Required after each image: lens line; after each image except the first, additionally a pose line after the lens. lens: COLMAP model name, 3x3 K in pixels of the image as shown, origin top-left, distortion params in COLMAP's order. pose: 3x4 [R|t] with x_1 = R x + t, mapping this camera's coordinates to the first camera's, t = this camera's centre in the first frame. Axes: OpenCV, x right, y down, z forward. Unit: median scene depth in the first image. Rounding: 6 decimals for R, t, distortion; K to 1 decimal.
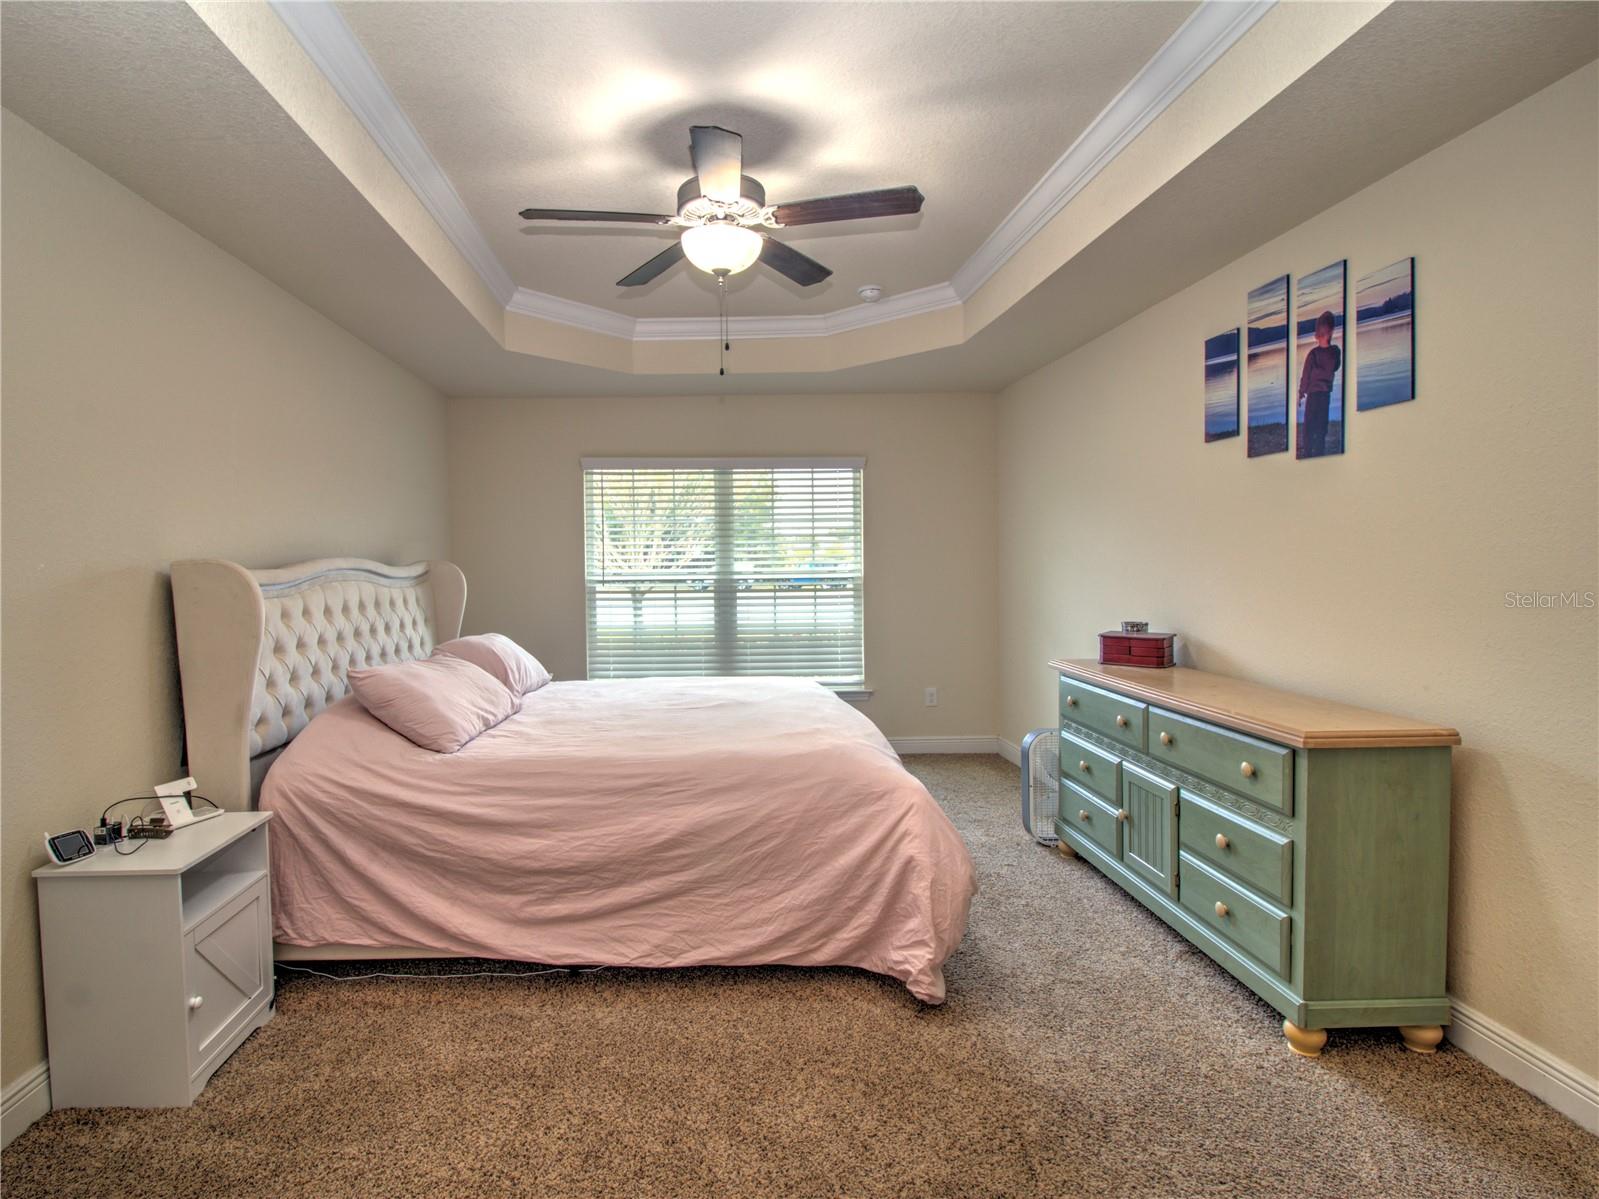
lens RADIAL K [[832.8, 0, 797.9], [0, 832.8, 587.9], [0, 0, 1]] dist [0.003080, -0.015635]
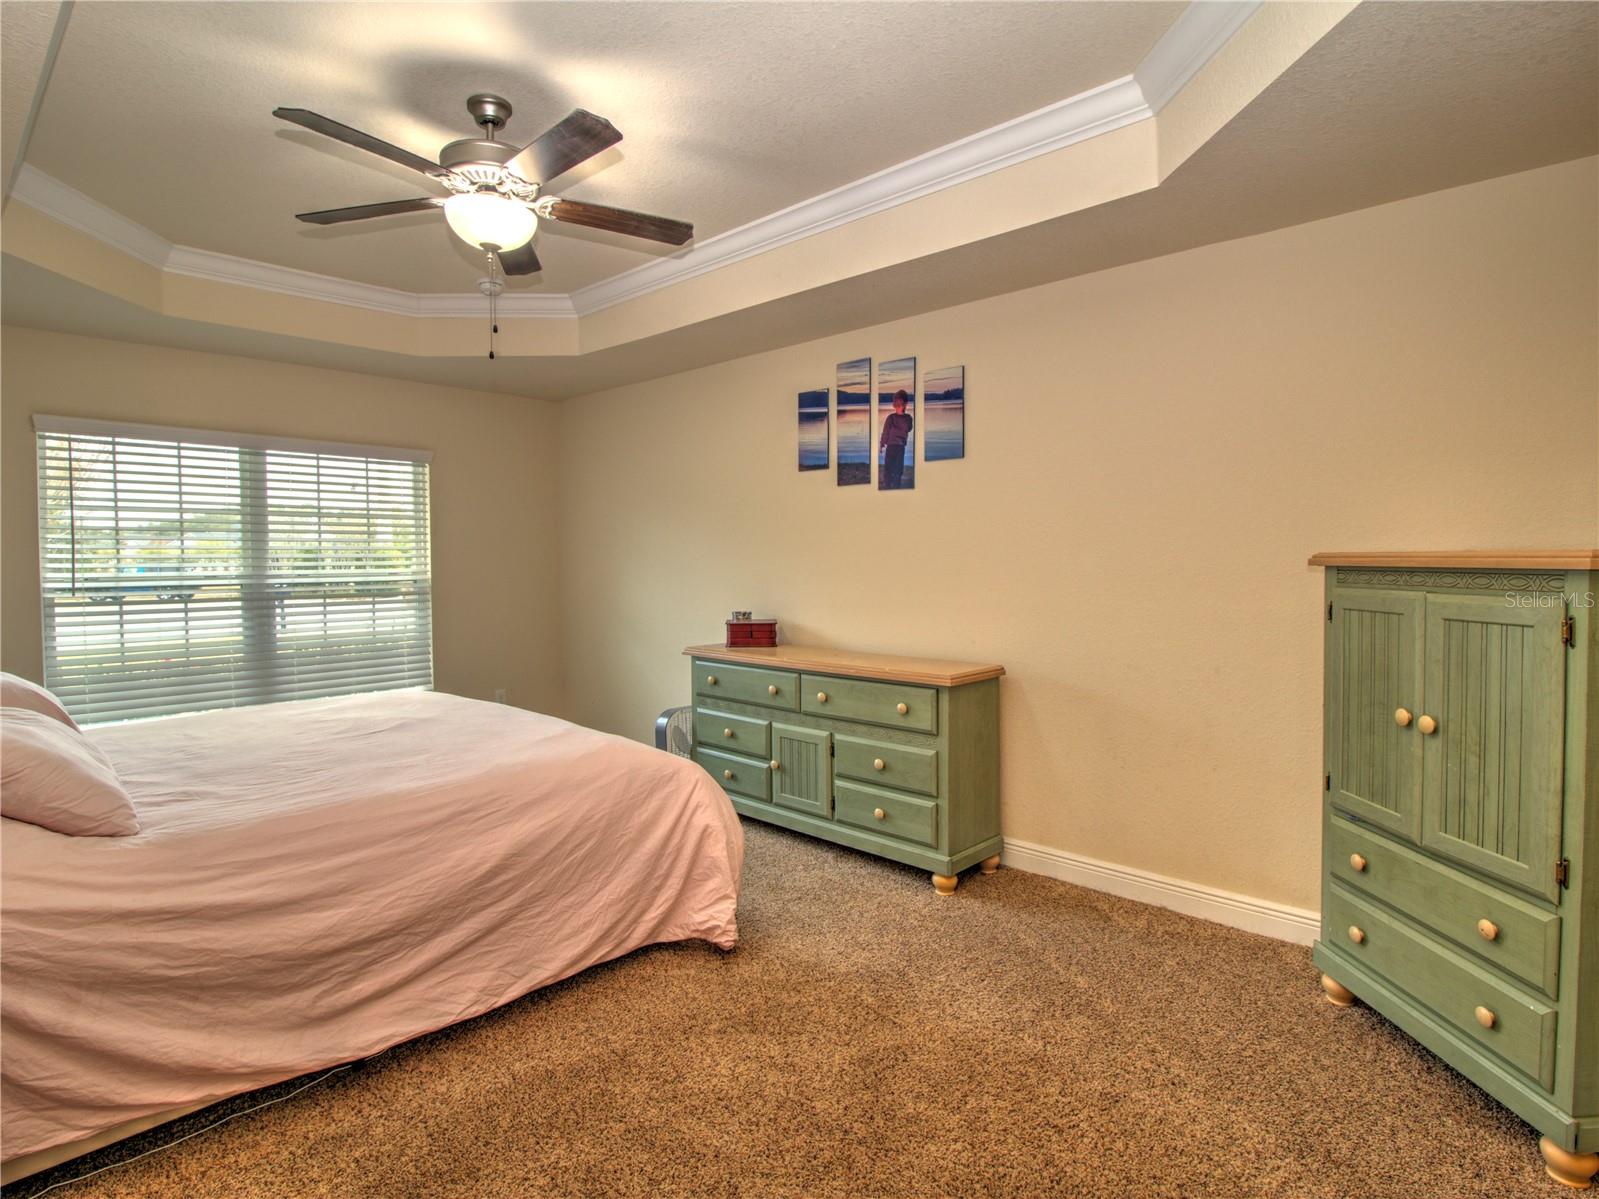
lens RADIAL K [[770.8, 0, 847.7], [0, 770.8, 585.2], [0, 0, 1]] dist [0.006288, -0.010136]
pose [[0.716513, -0.018797, 0.697320, -0.398806], [0.022072, 0.999747, 0.004270, 0.000536], [-0.697224, 0.012332, 0.716747, 0.110336]]
